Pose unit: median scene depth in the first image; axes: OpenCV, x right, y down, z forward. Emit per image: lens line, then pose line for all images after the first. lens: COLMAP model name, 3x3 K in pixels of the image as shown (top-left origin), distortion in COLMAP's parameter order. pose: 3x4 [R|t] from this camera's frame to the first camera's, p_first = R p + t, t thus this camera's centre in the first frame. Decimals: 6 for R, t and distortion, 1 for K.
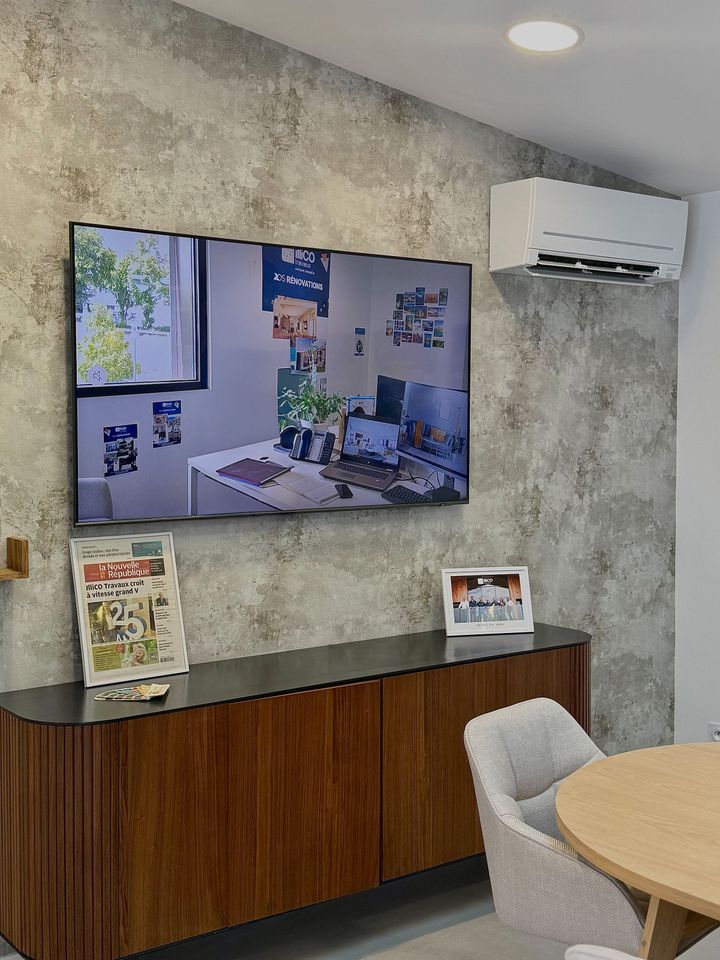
lens RADIAL K [[1167.5, 0, 360.0], [0, 1167.5, 480.0], [0, 0, 1]] dist [0.188419, -0.368709]
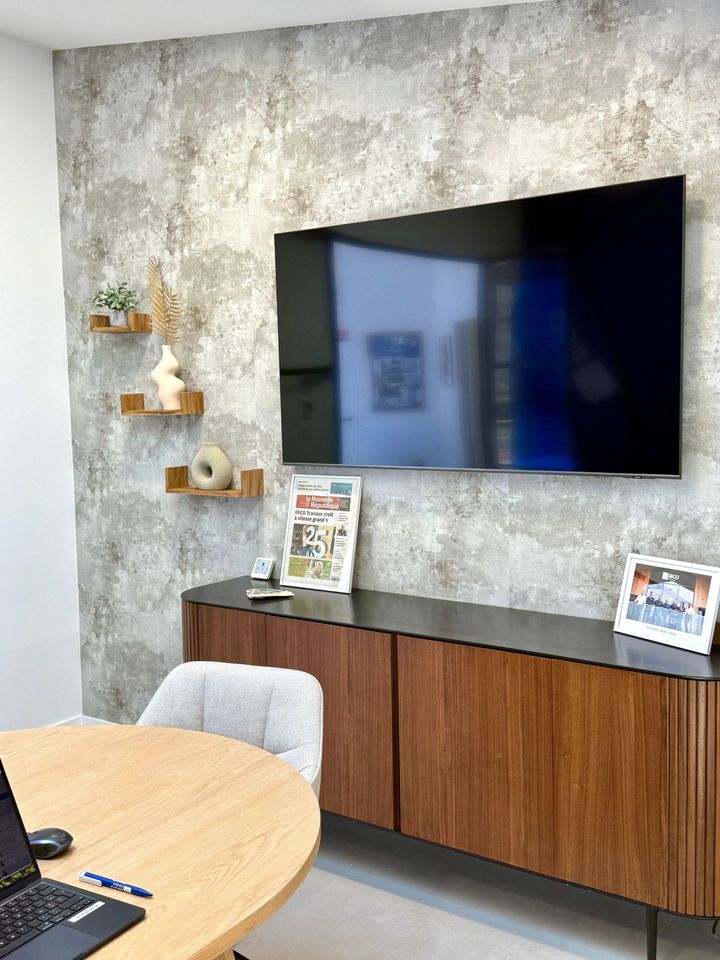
lens RADIAL K [[975.8, 0, 360.0], [0, 975.8, 480.0], [0, 0, 1]] dist [0.186157, -0.394625]
pose [[0.324928, 0.077509, -0.942557, 0.735840], [-0.035085, 0.996938, 0.069886, -0.020953], [0.945088, 0.010362, 0.326652, 0.637634]]
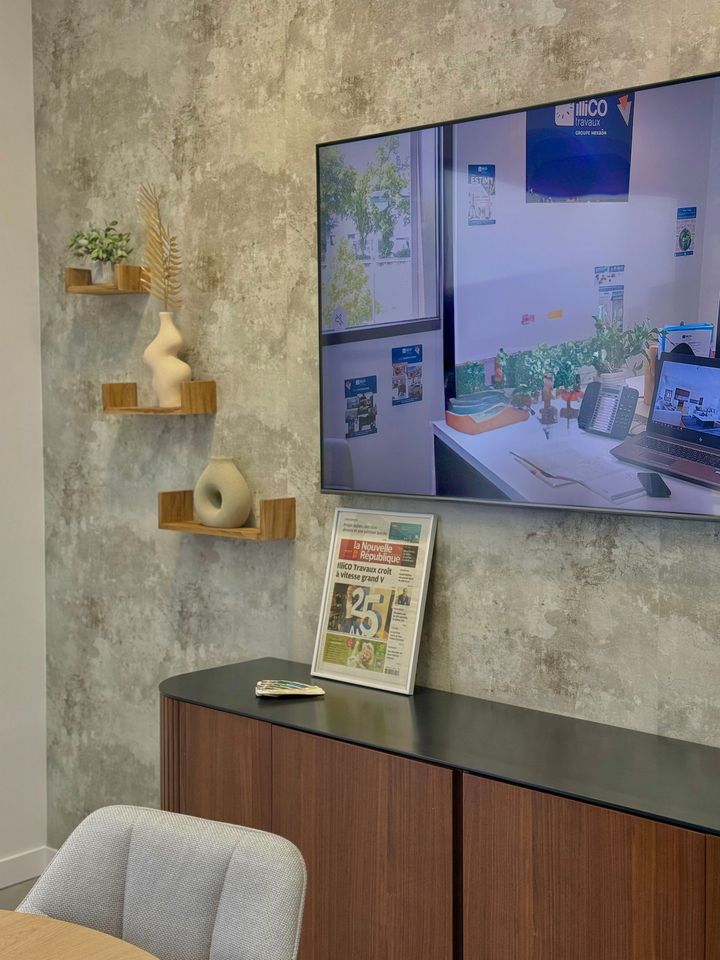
lens RADIAL K [[1322.5, 0, 360.0], [0, 1322.5, 480.0], [0, 0, 1]] dist [0.186219, -0.335228]
pose [[0.199283, 0.065053, -0.977780, 0.647388], [-0.054989, 0.996964, 0.055122, -0.023174], [0.978398, 0.042782, 0.202256, 0.732242]]
